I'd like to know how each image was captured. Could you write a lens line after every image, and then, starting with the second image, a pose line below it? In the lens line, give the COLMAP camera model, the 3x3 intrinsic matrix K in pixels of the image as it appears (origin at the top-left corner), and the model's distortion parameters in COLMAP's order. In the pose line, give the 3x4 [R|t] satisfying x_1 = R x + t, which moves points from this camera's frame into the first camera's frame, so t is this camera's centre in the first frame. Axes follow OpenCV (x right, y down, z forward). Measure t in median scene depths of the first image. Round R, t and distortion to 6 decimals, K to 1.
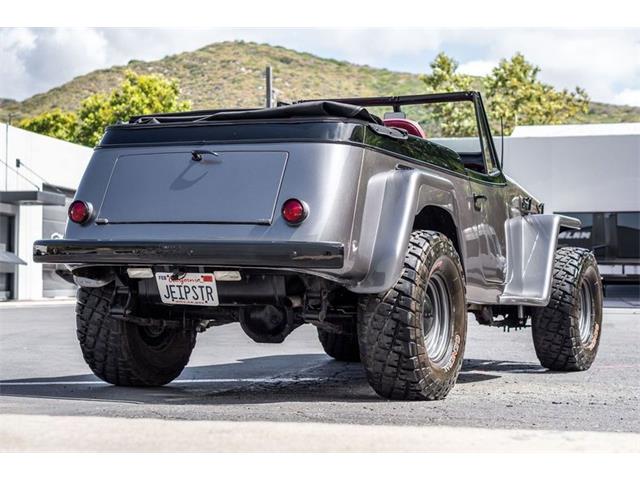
lens RADIAL K [[1382.2, 0, 320.0], [0, 1382.2, 240.0], [0, 0, 1]] dist [0.043586, -0.130456]
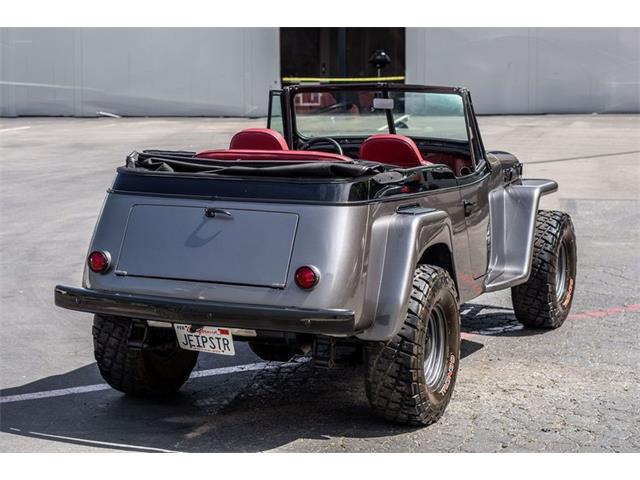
lens RADIAL K [[1382.2, 0, 320.0], [0, 1382.2, 240.0], [0, 0, 1]] dist [0.043586, -0.130456]
pose [[0.999147, -0.017034, 0.037629, -0.045391], [0.010513, 0.985875, 0.167150, -0.215288], [-0.039945, -0.166612, 0.985213, -0.042628]]
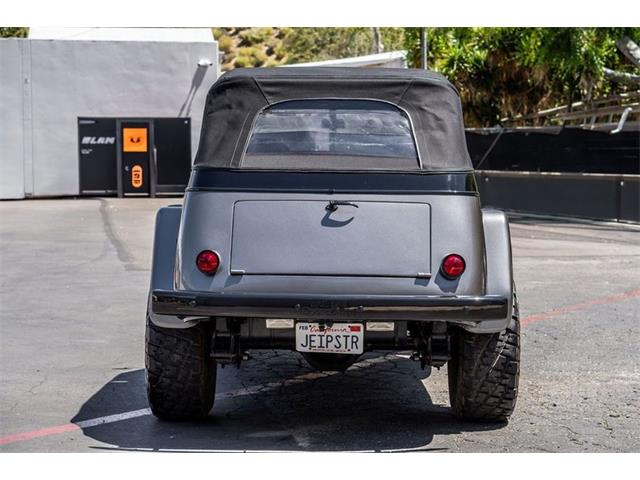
lens RADIAL K [[1382.2, 0, 320.0], [0, 1382.2, 240.0], [0, 0, 1]] dist [0.043586, -0.130456]
pose [[0.906979, -0.028433, 0.420216, -0.520386], [-0.010169, 0.995949, 0.089338, -0.125304], [-0.421054, -0.085301, 0.903016, 0.093903]]
